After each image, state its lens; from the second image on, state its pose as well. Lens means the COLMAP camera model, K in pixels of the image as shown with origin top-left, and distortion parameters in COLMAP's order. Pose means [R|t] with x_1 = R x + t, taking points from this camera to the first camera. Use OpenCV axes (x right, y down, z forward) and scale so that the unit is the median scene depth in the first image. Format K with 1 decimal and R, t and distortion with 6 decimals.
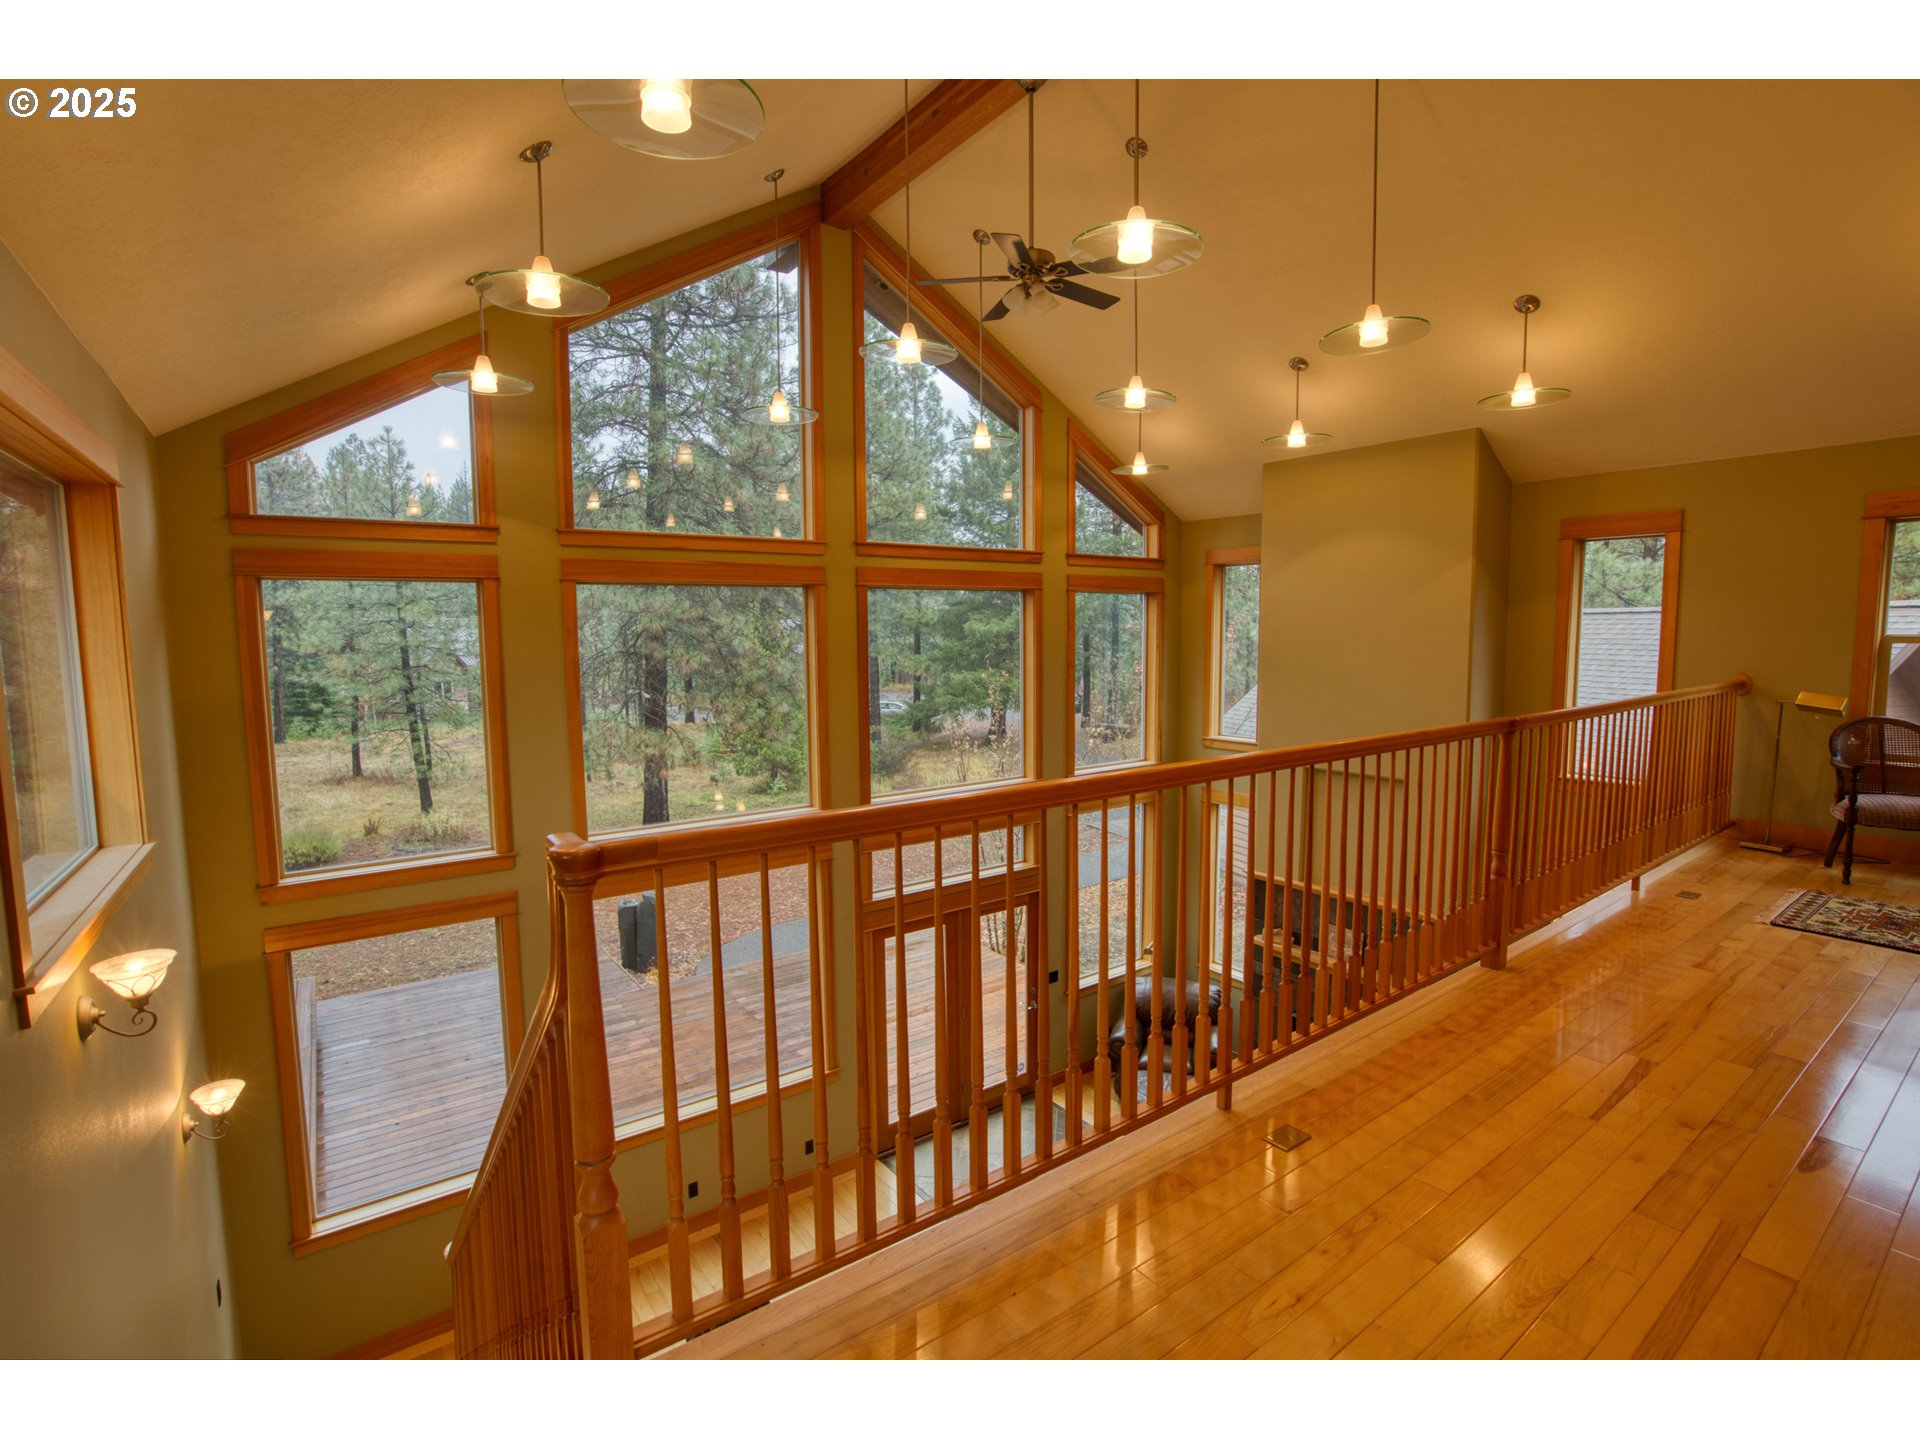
lens RADIAL K [[878.5, 0, 957.9], [0, 878.5, 715.6], [0, 0, 1]] dist [-0.015559, 0.001005]
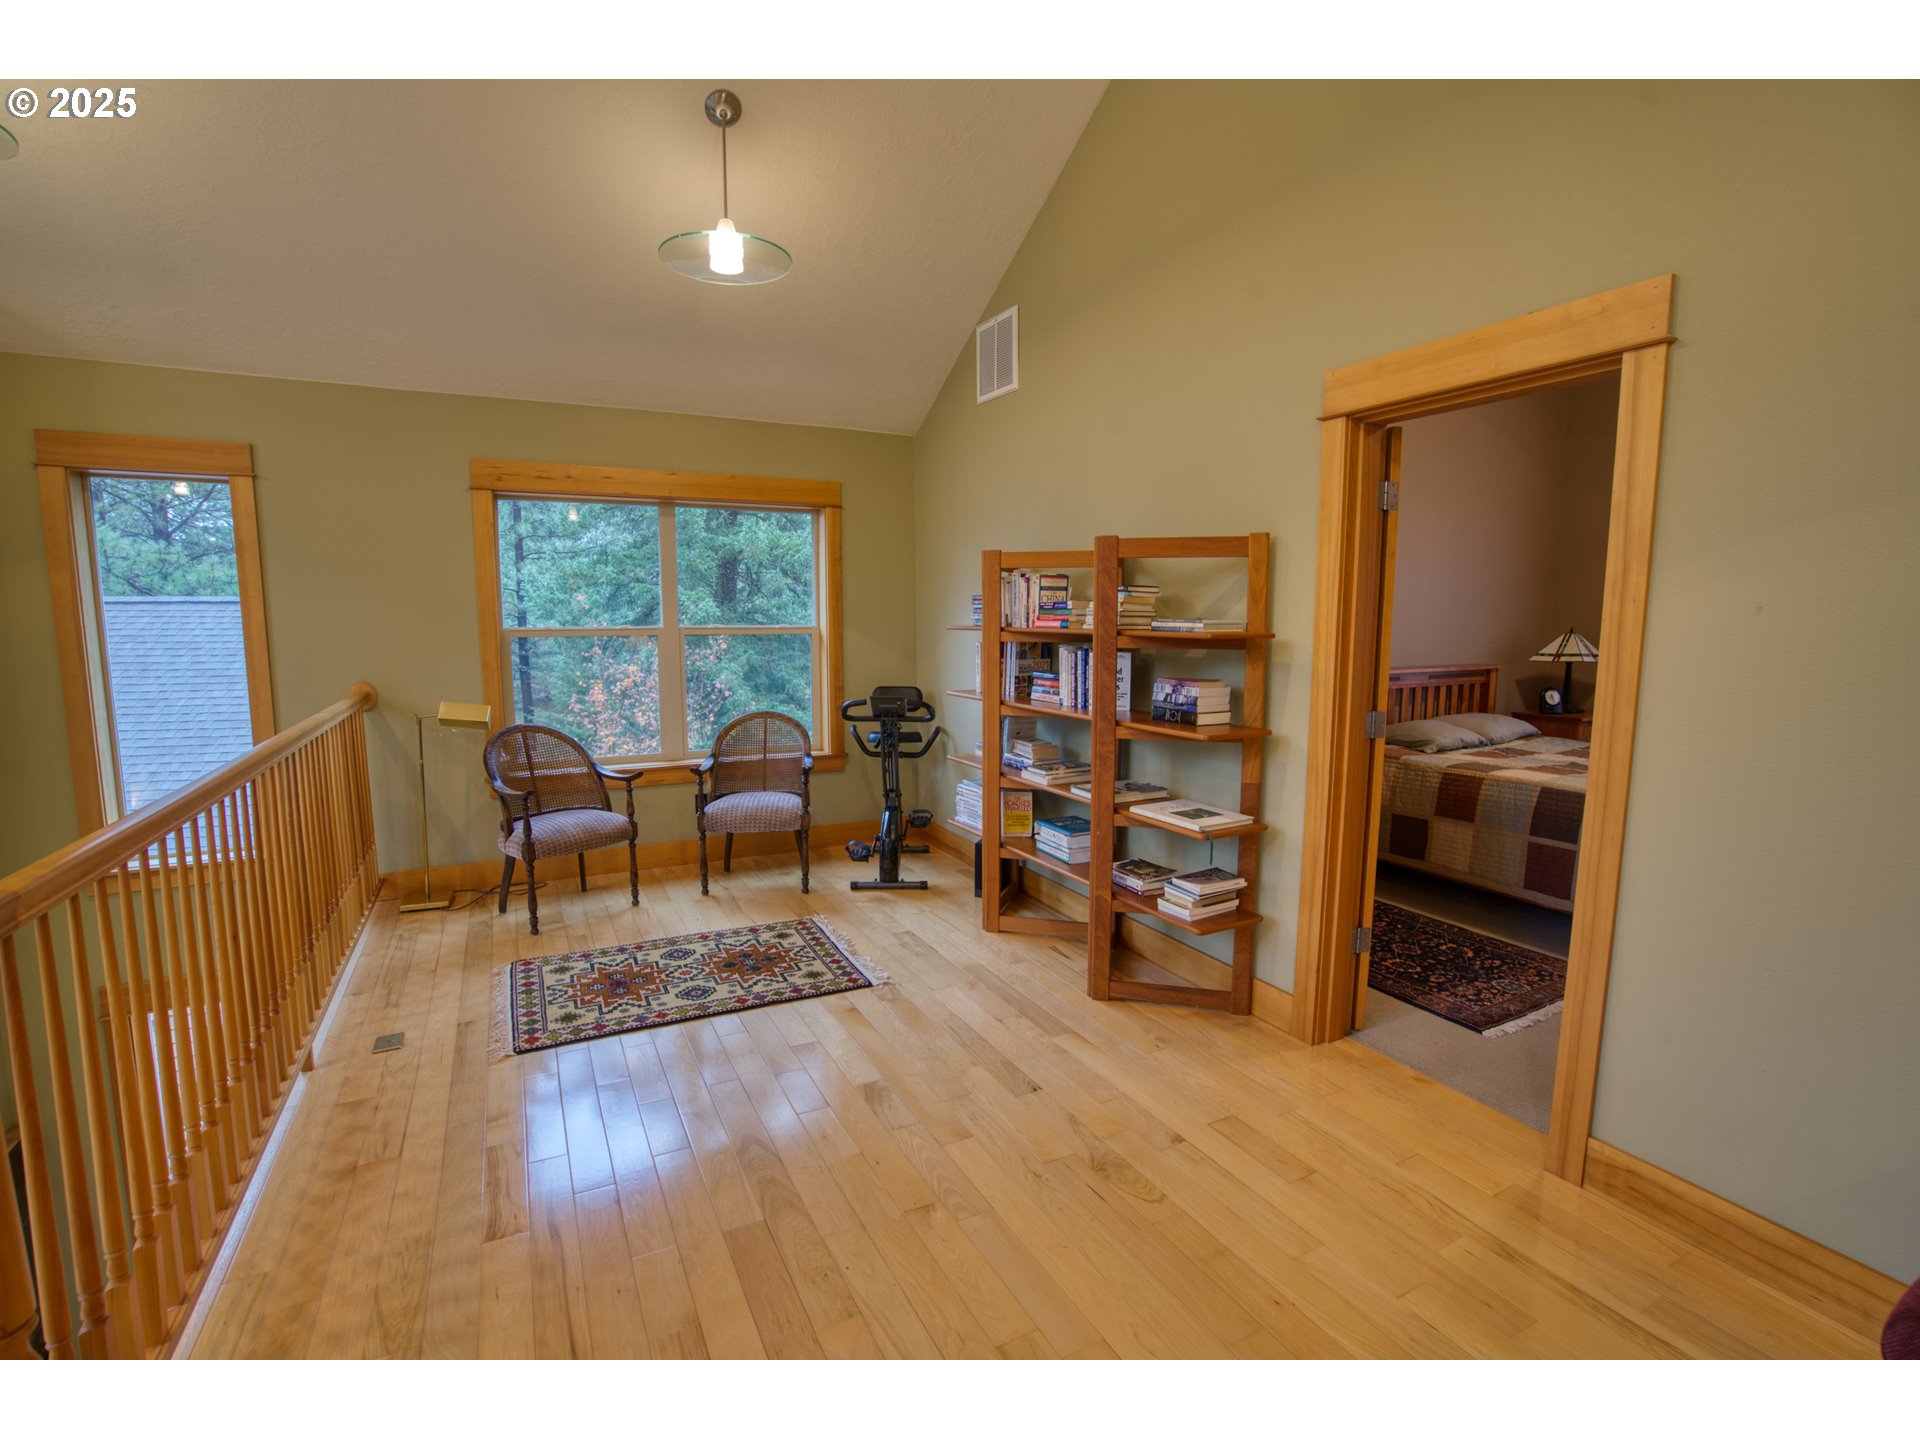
lens RADIAL K [[878.5, 0, 952.9], [0, 878.5, 712.0], [0, 0, 1]] dist [-0.015559, 0.001005]
pose [[0.165962, -0.107502, 0.980255, 0.252354], [0.102681, 0.990521, 0.091243, -0.040505], [-0.980772, 0.085511, 0.175427, 0.375994]]
